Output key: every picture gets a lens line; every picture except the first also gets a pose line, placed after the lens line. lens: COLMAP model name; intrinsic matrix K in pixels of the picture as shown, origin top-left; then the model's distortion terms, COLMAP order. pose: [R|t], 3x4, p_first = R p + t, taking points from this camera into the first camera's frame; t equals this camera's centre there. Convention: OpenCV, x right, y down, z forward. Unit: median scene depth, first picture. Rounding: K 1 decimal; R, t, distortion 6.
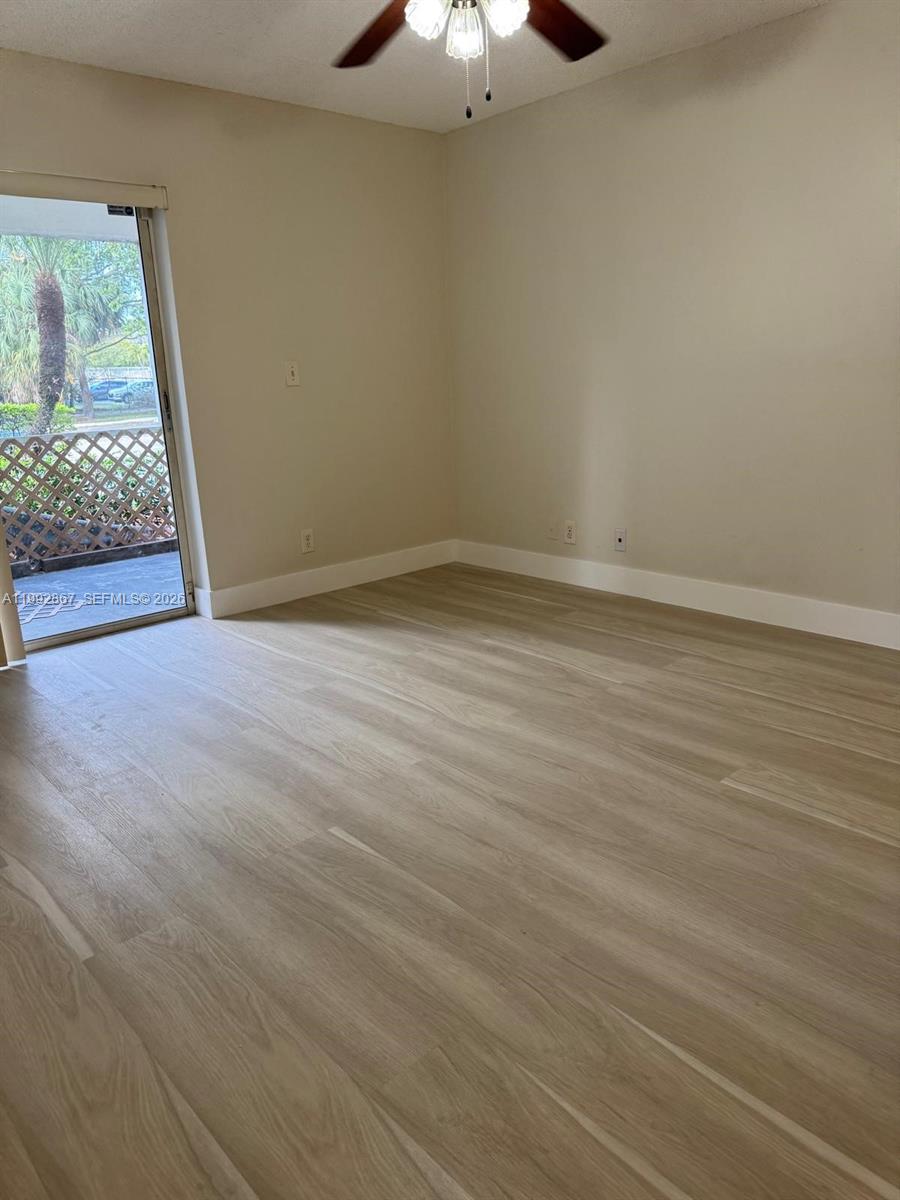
lens RADIAL K [[853.0, 0, 454.3], [0, 853.0, 592.7], [0, 0, 1]] dist [0.056260, -0.071677]
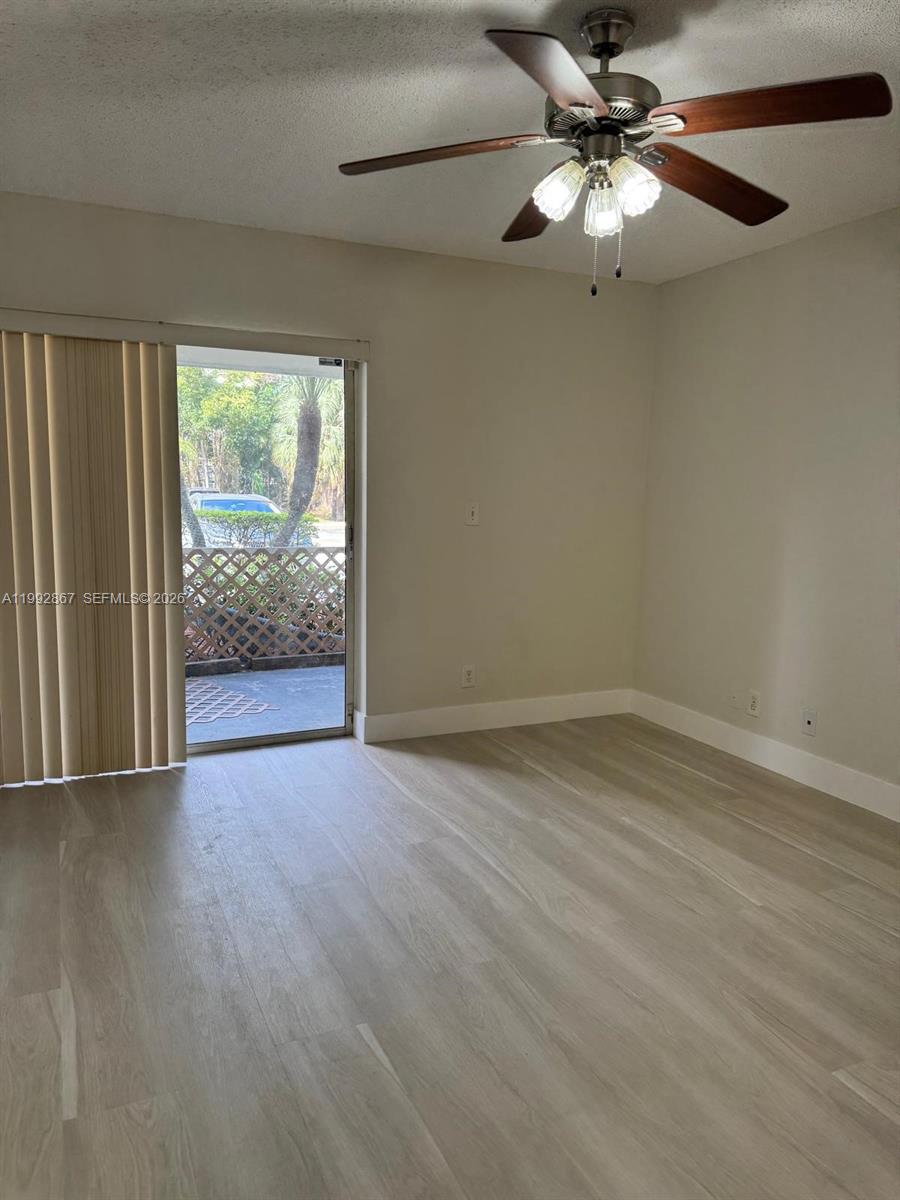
lens RADIAL K [[853.0, 0, 440.0], [0, 853.0, 598.3], [0, 0, 1]] dist [0.056260, -0.071677]
pose [[0.950064, 0.095142, -0.297199, 0.101096], [-0.130623, 0.986186, -0.101859, -0.056082], [0.283402, 0.135593, 0.949367, 0.048561]]
